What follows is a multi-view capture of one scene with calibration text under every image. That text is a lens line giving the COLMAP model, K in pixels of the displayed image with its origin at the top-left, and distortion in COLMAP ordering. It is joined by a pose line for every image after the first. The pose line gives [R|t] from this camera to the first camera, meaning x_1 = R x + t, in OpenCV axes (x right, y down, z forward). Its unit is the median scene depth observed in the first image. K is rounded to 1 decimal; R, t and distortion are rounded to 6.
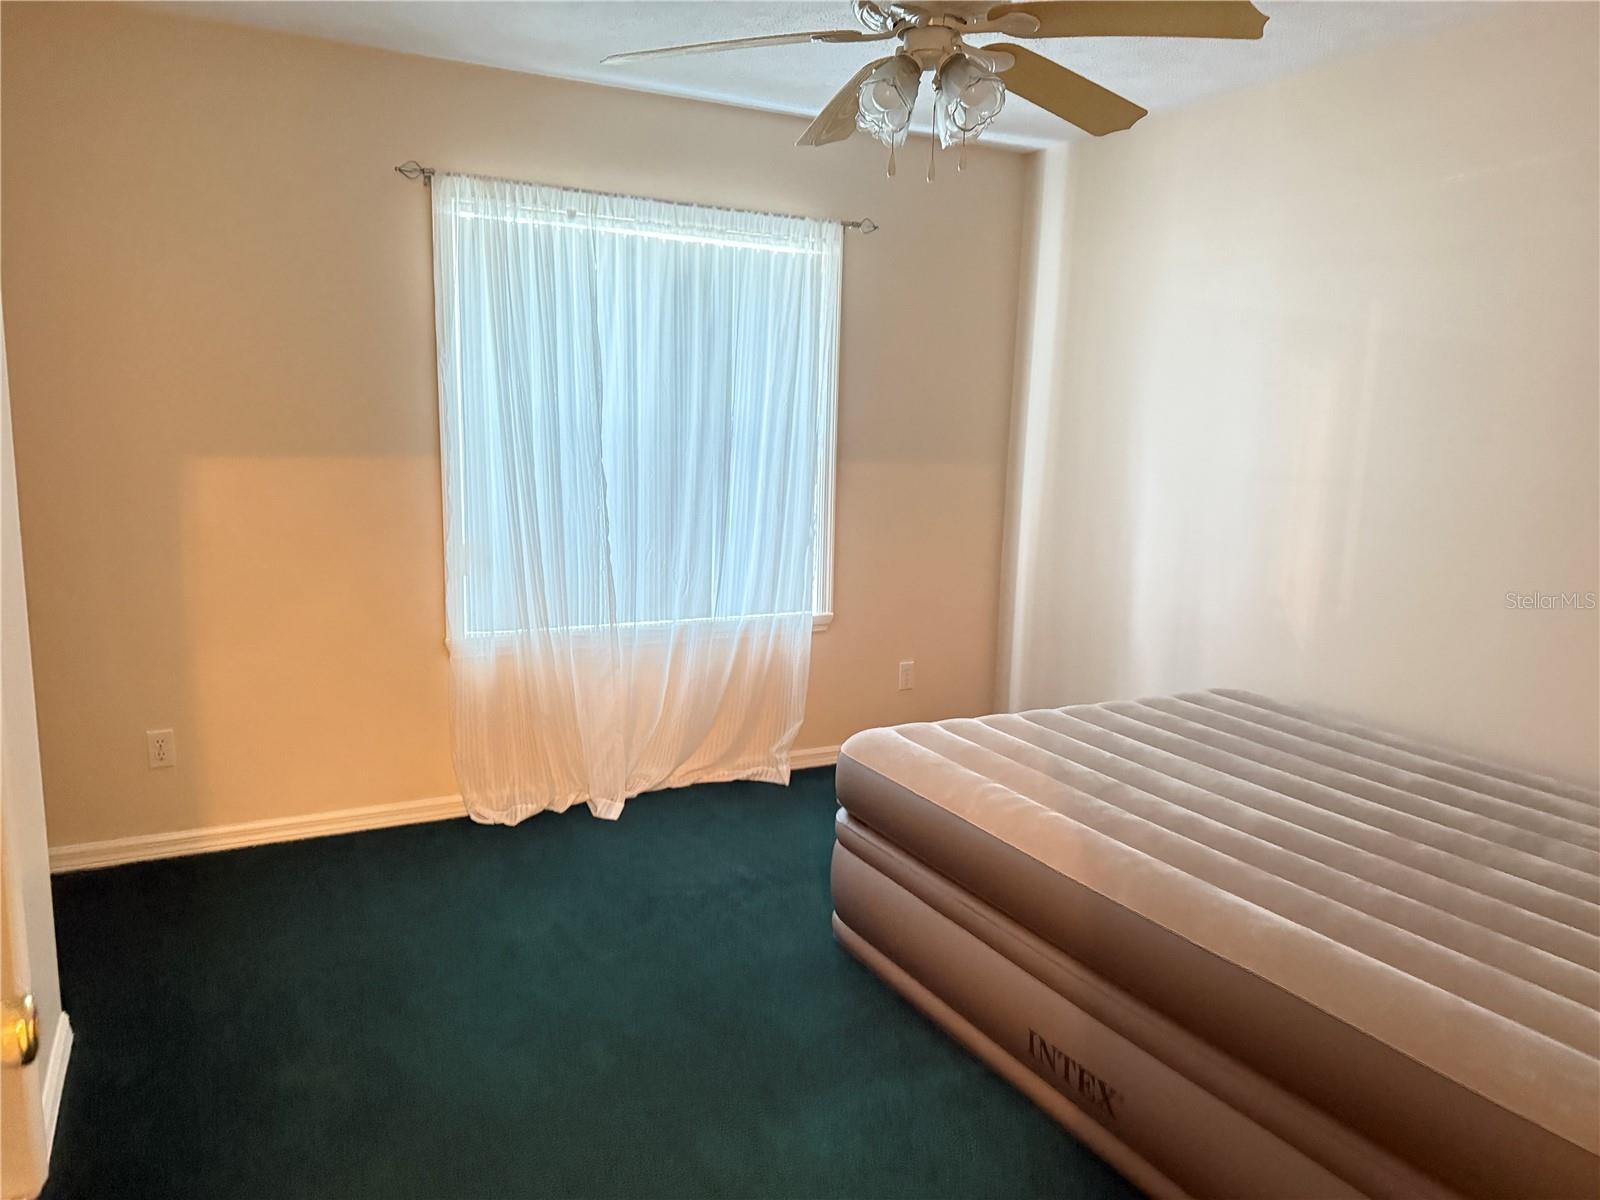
lens RADIAL K [[1129.3, 0, 794.2], [0, 1129.3, 610.7], [0, 0, 1]] dist [0.045222, -0.060095]
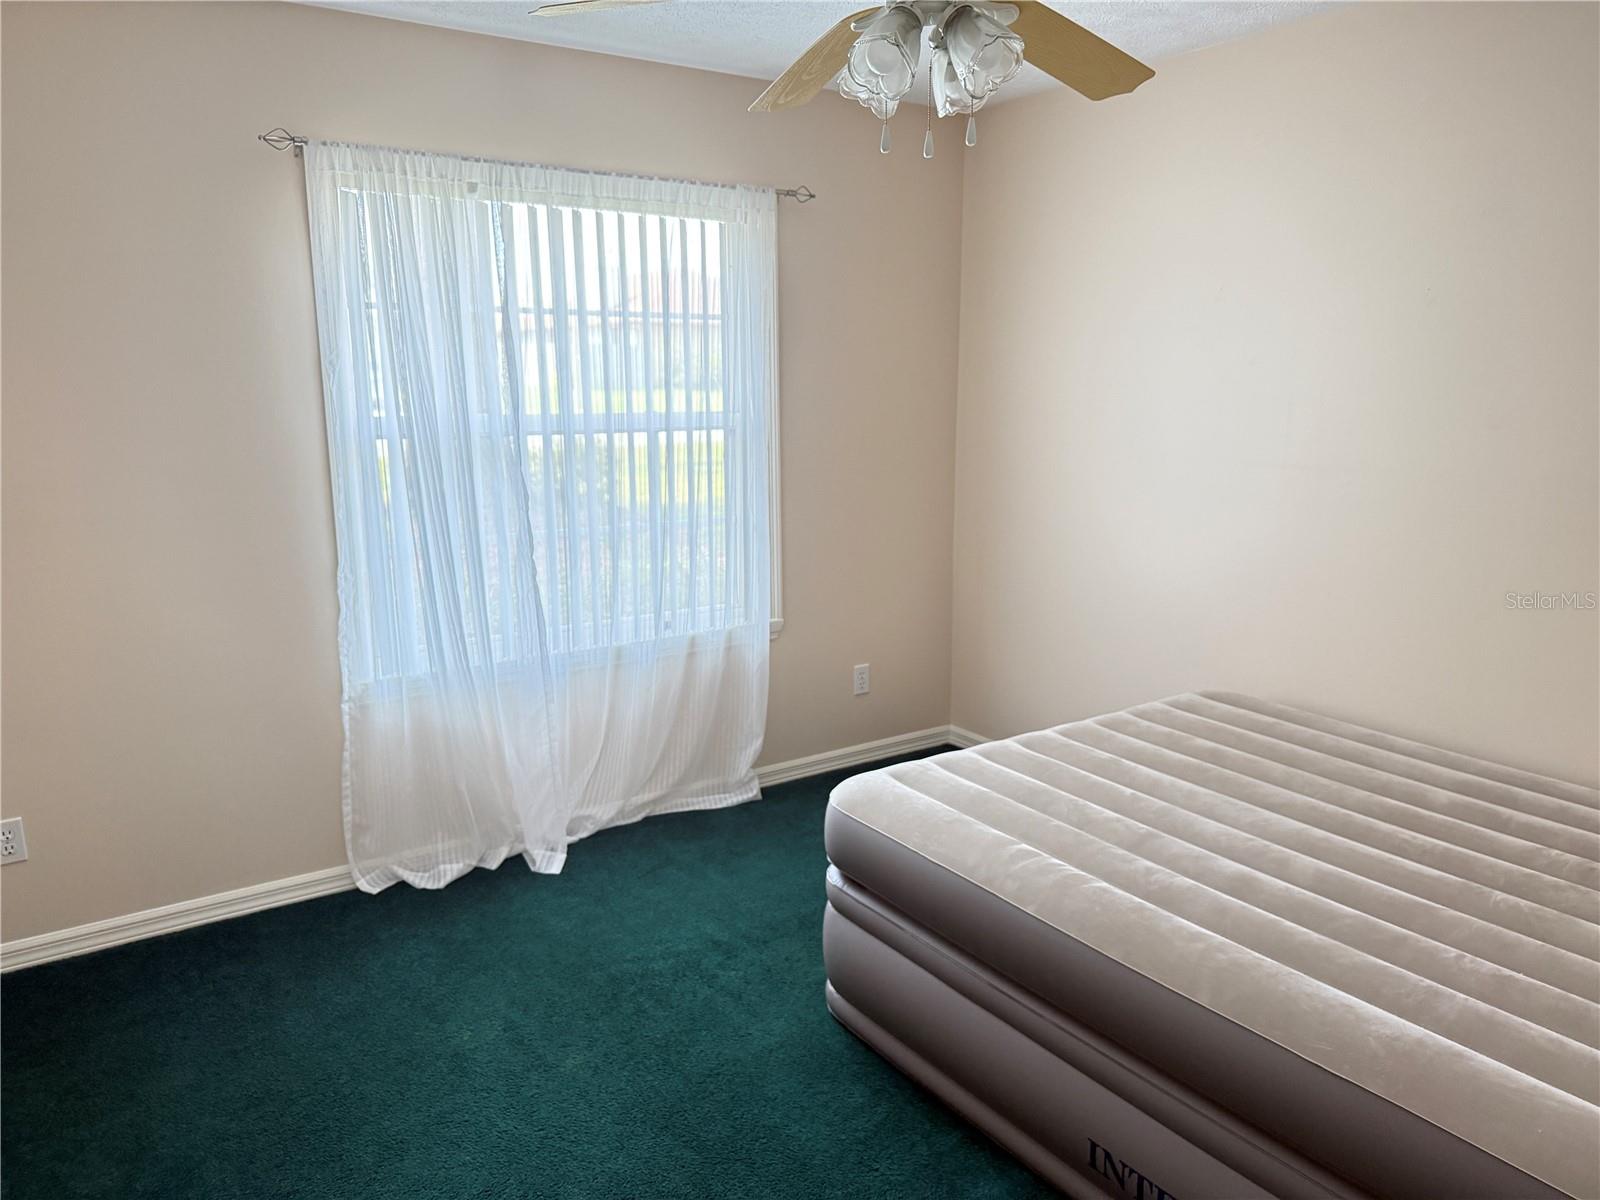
lens RADIAL K [[1129.3, 0, 808.4], [0, 1129.3, 591.2], [0, 0, 1]] dist [0.045222, -0.060095]
pose [[0.992749, -0.049570, 0.109510, -0.063047], [0.046773, 0.998514, 0.027967, -0.065968], [-0.110734, -0.022642, 0.993592, 0.128031]]
